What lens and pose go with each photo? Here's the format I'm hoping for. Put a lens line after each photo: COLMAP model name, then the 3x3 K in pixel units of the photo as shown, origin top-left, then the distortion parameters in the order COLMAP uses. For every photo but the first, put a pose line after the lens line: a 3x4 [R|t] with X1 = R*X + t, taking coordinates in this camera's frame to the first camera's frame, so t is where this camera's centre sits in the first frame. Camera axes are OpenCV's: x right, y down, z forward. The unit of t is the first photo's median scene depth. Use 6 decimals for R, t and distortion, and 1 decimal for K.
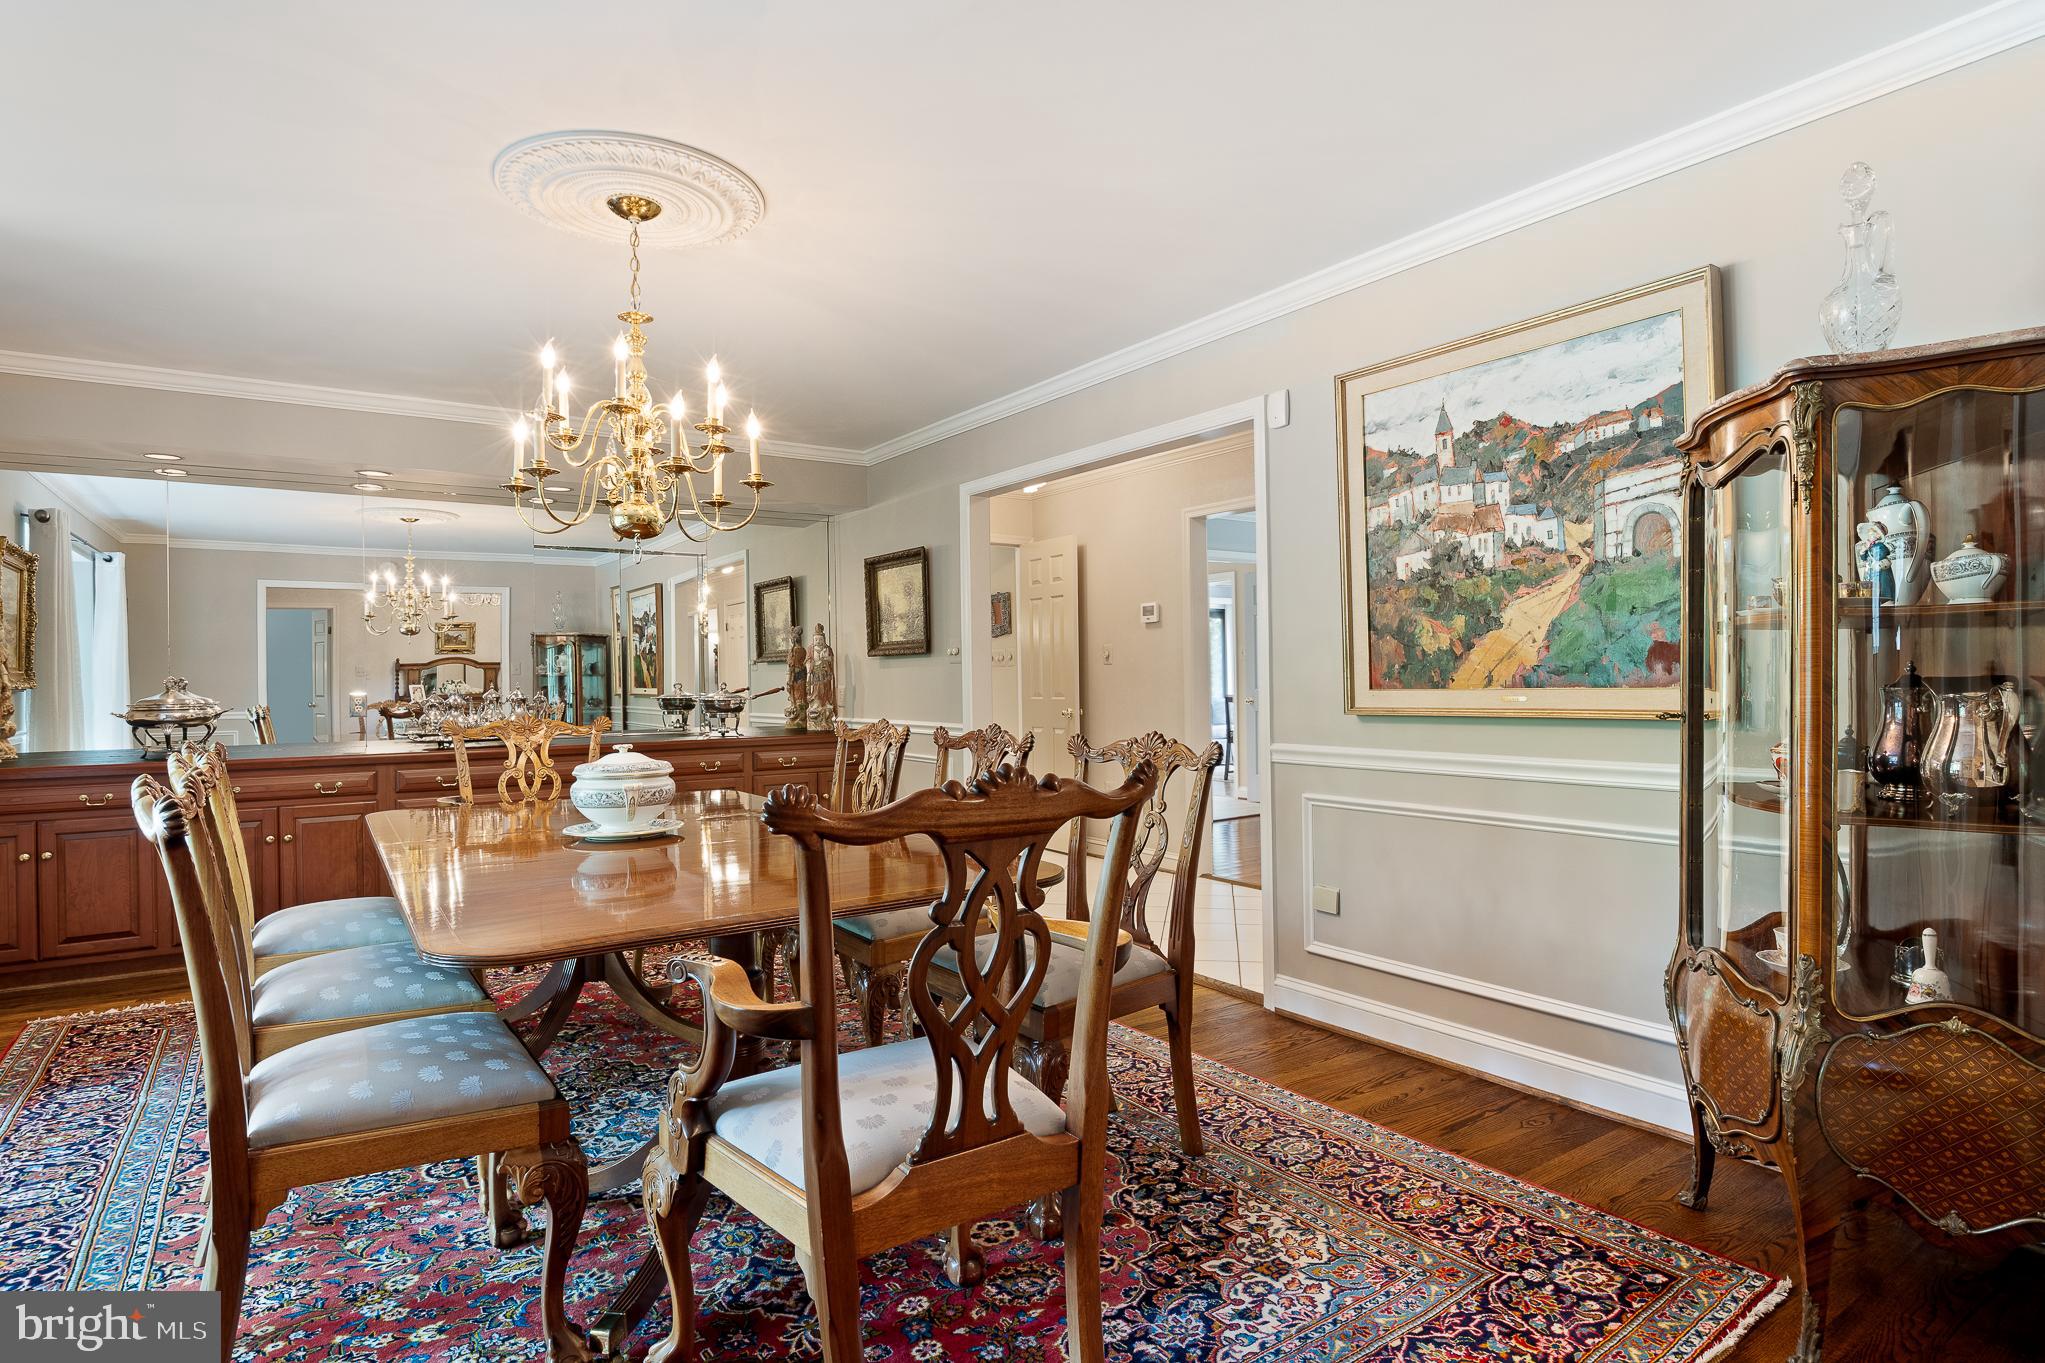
lens RADIAL K [[1076.2, 0, 1010.4], [0, 1076.2, 679.4], [0, 0, 1]] dist [-0.006161, -0.000585]
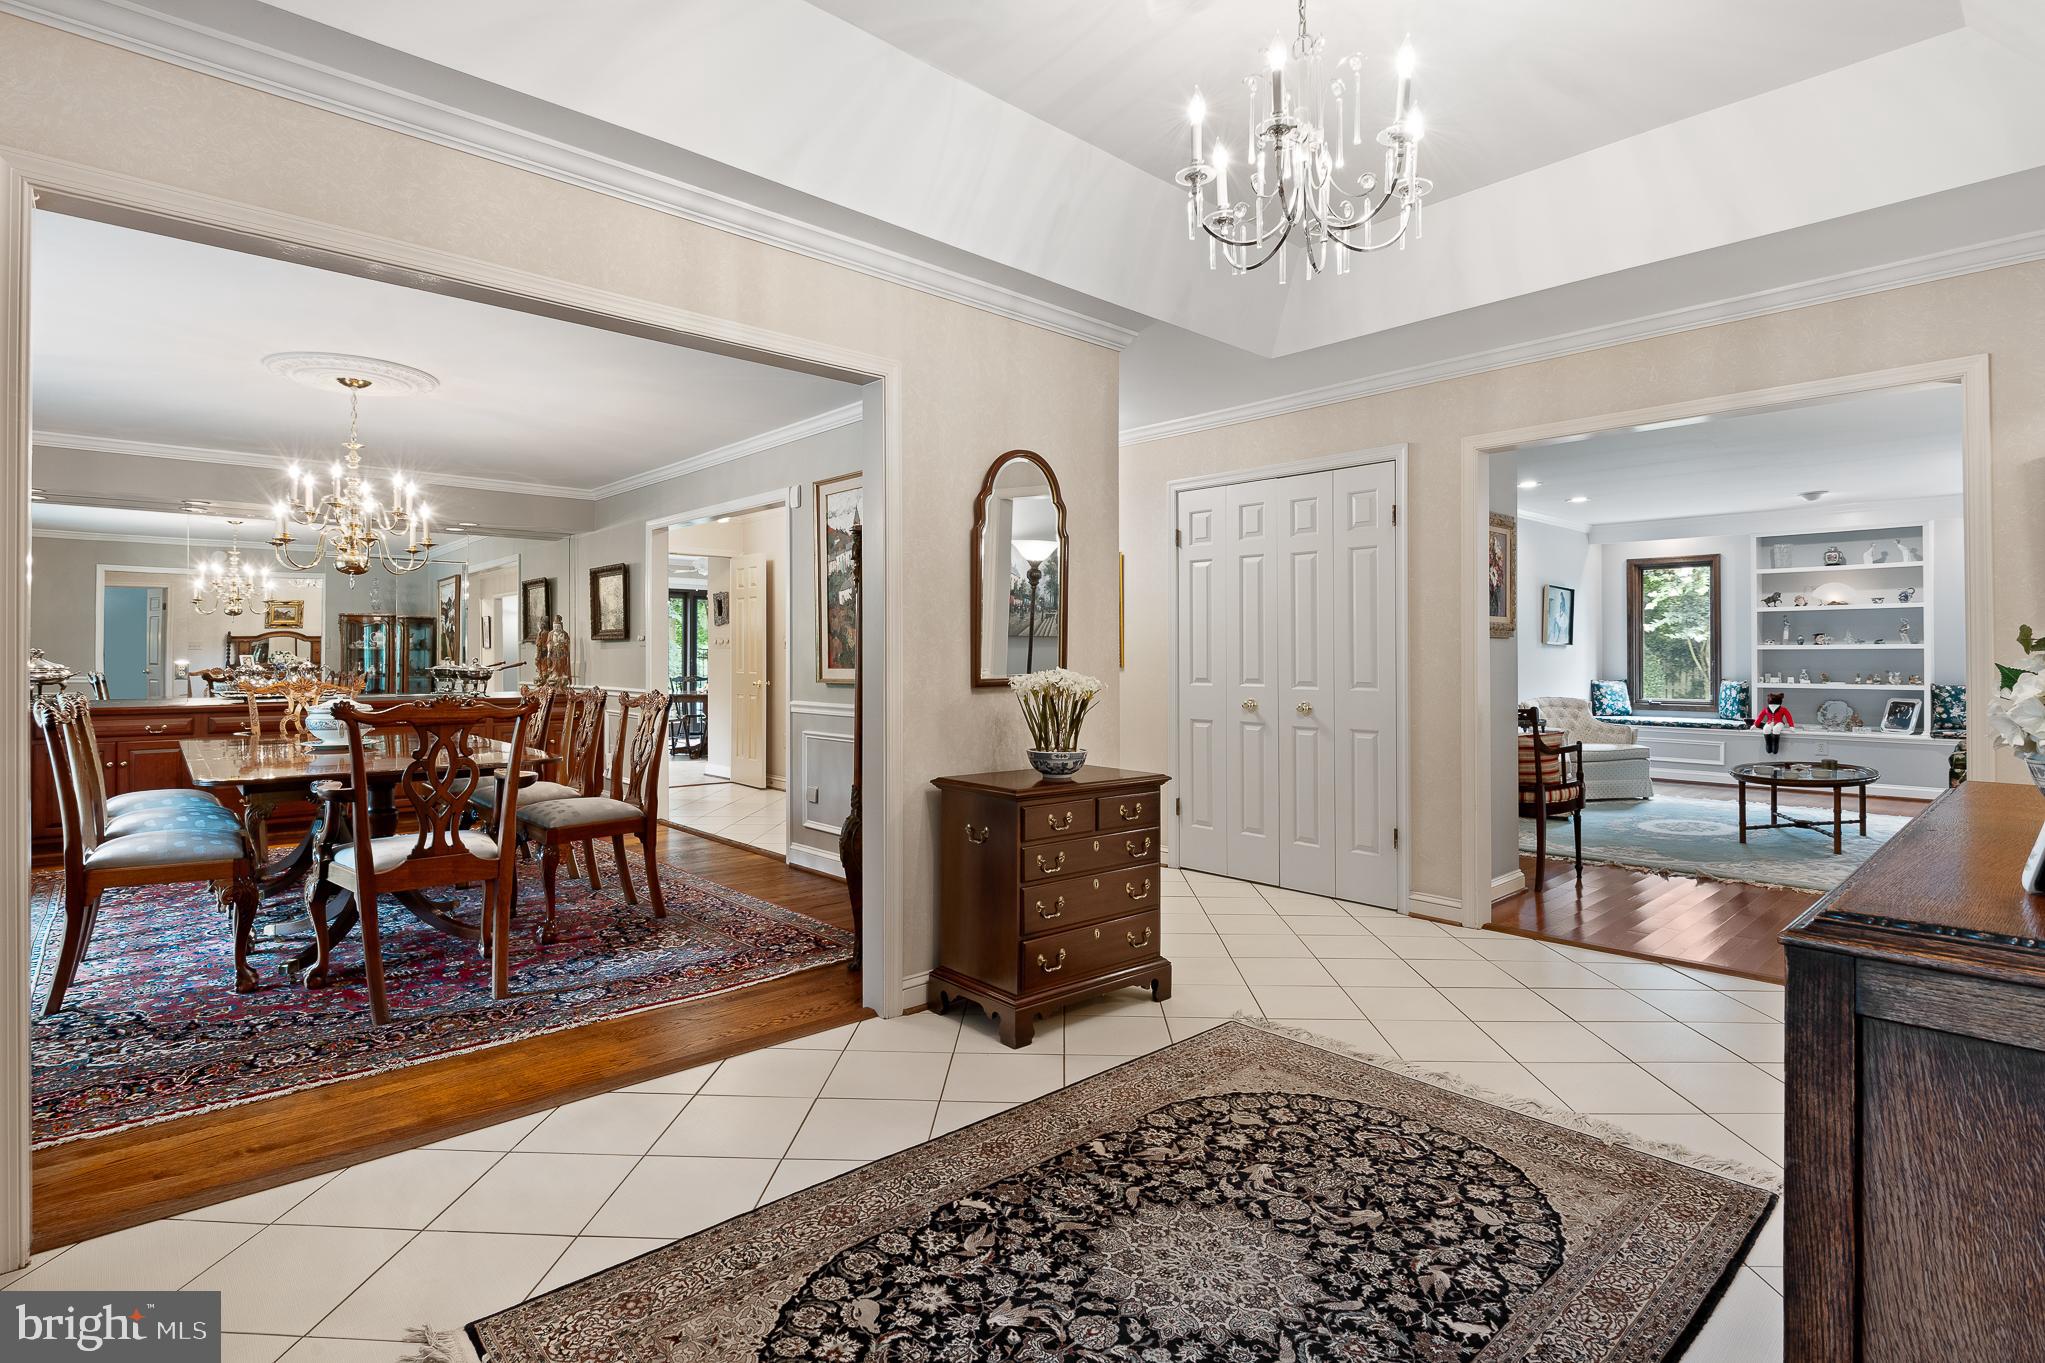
lens RADIAL K [[1023.9, 0, 1040.4], [0, 1023.9, 650.5], [0, 0, 1]] dist [-0.019109, 0.001122]
pose [[0.989174, 0.014177, 0.146064, 0.255063], [-0.013300, 0.999887, -0.006983, -0.006951], [-0.146146, 0.004965, 0.989251, -0.384951]]
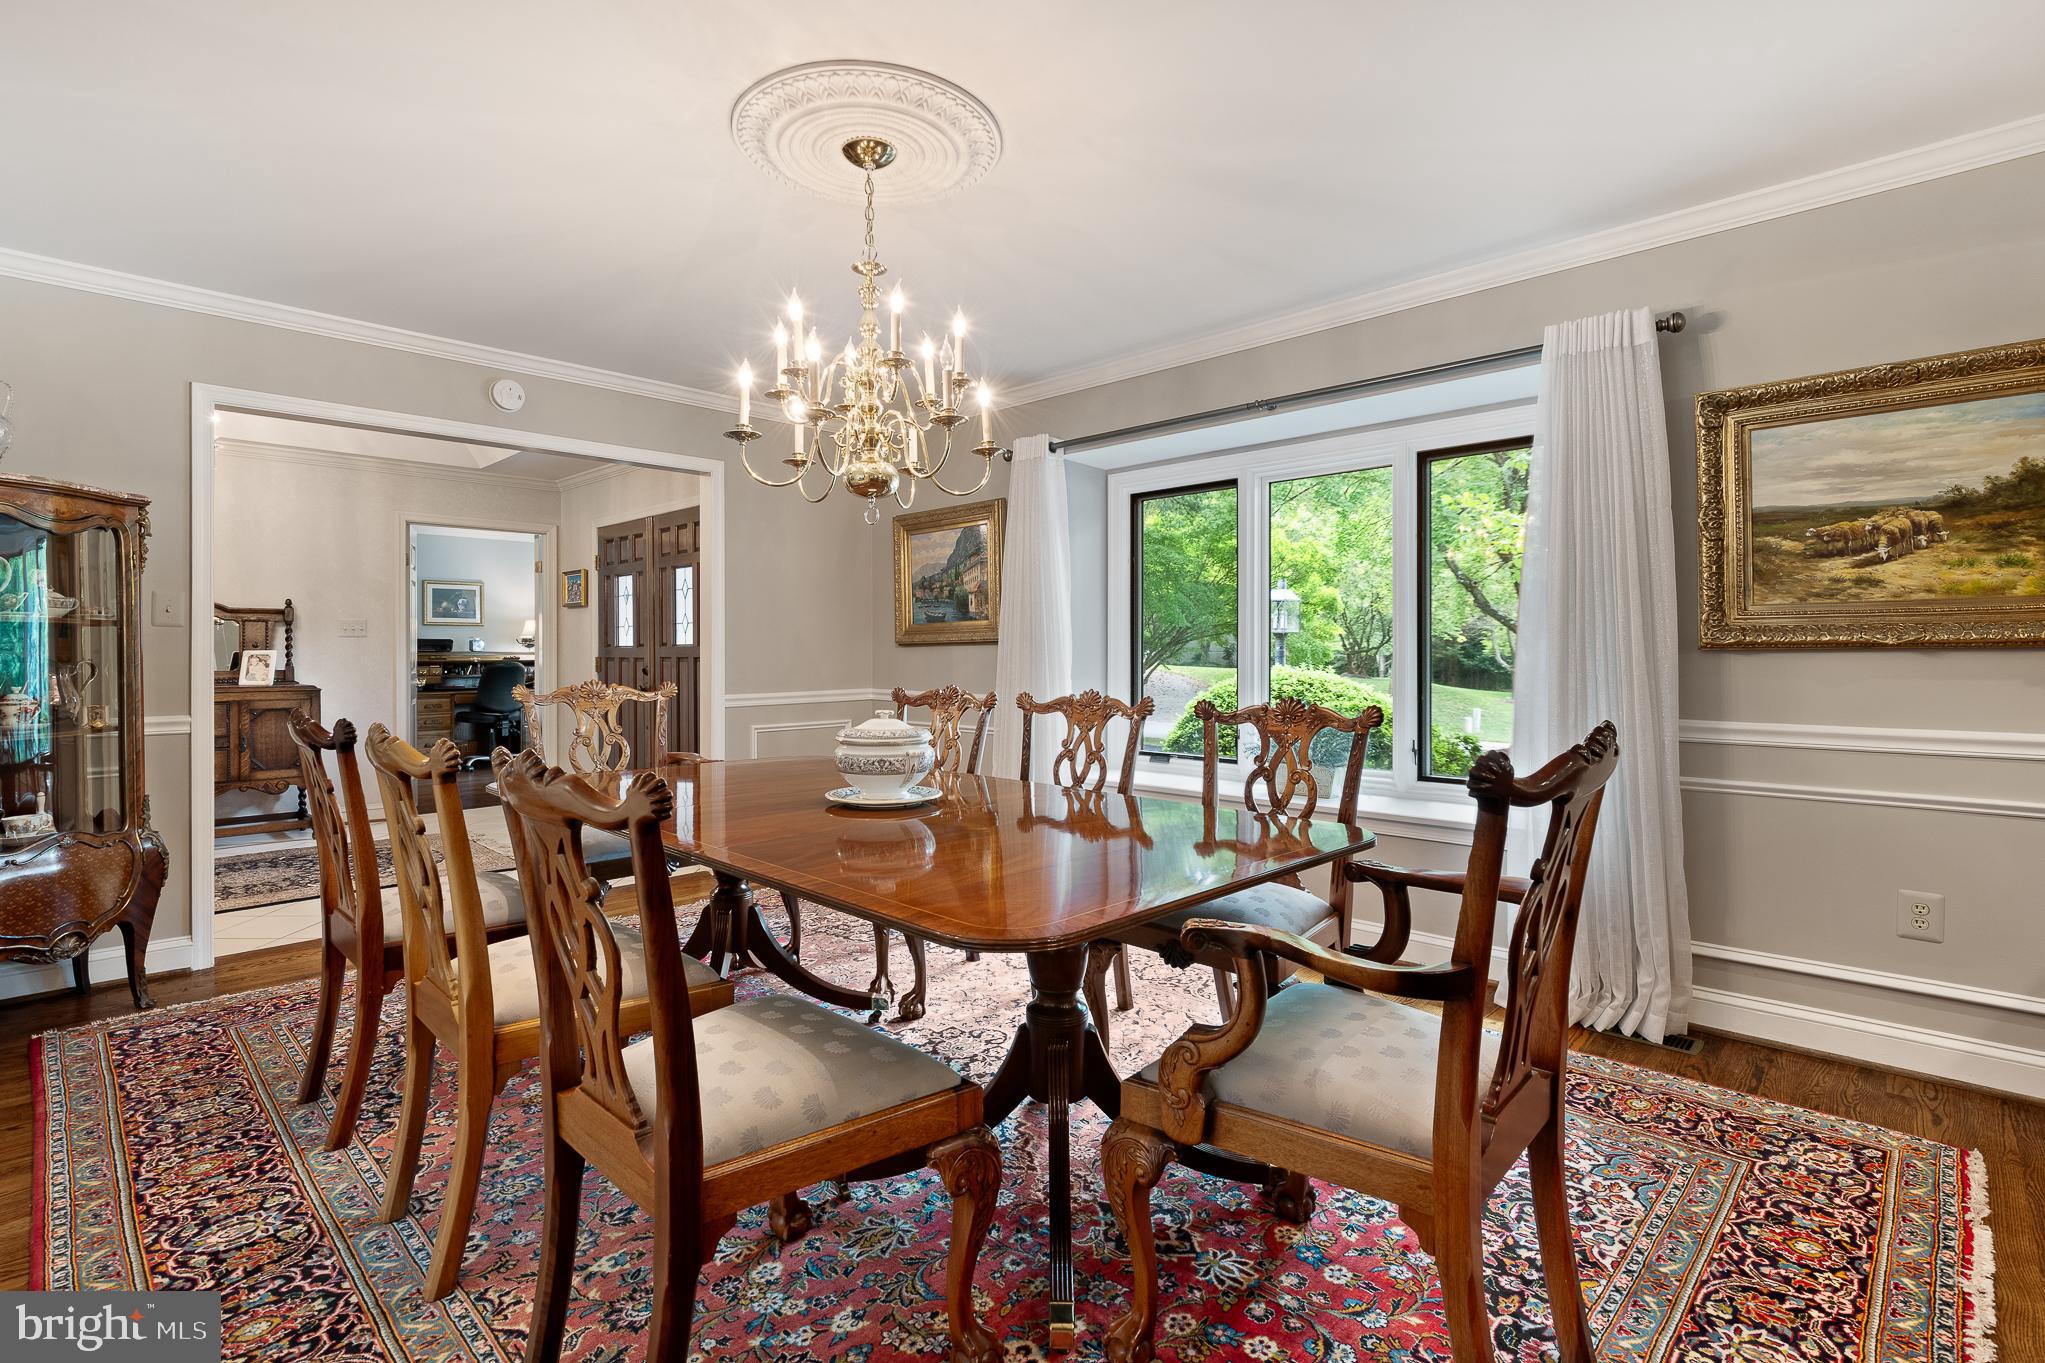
lens RADIAL K [[959.3, 0, 1015.6], [0, 959.3, 665.7], [0, 0, 1]] dist [-0.011072, -0.002711]
pose [[-0.981798, 0.013453, -0.189452, -0.159532], [0.011561, 0.999872, 0.011090, 0.007488], [0.189577, 0.008698, -0.981827, 0.946821]]
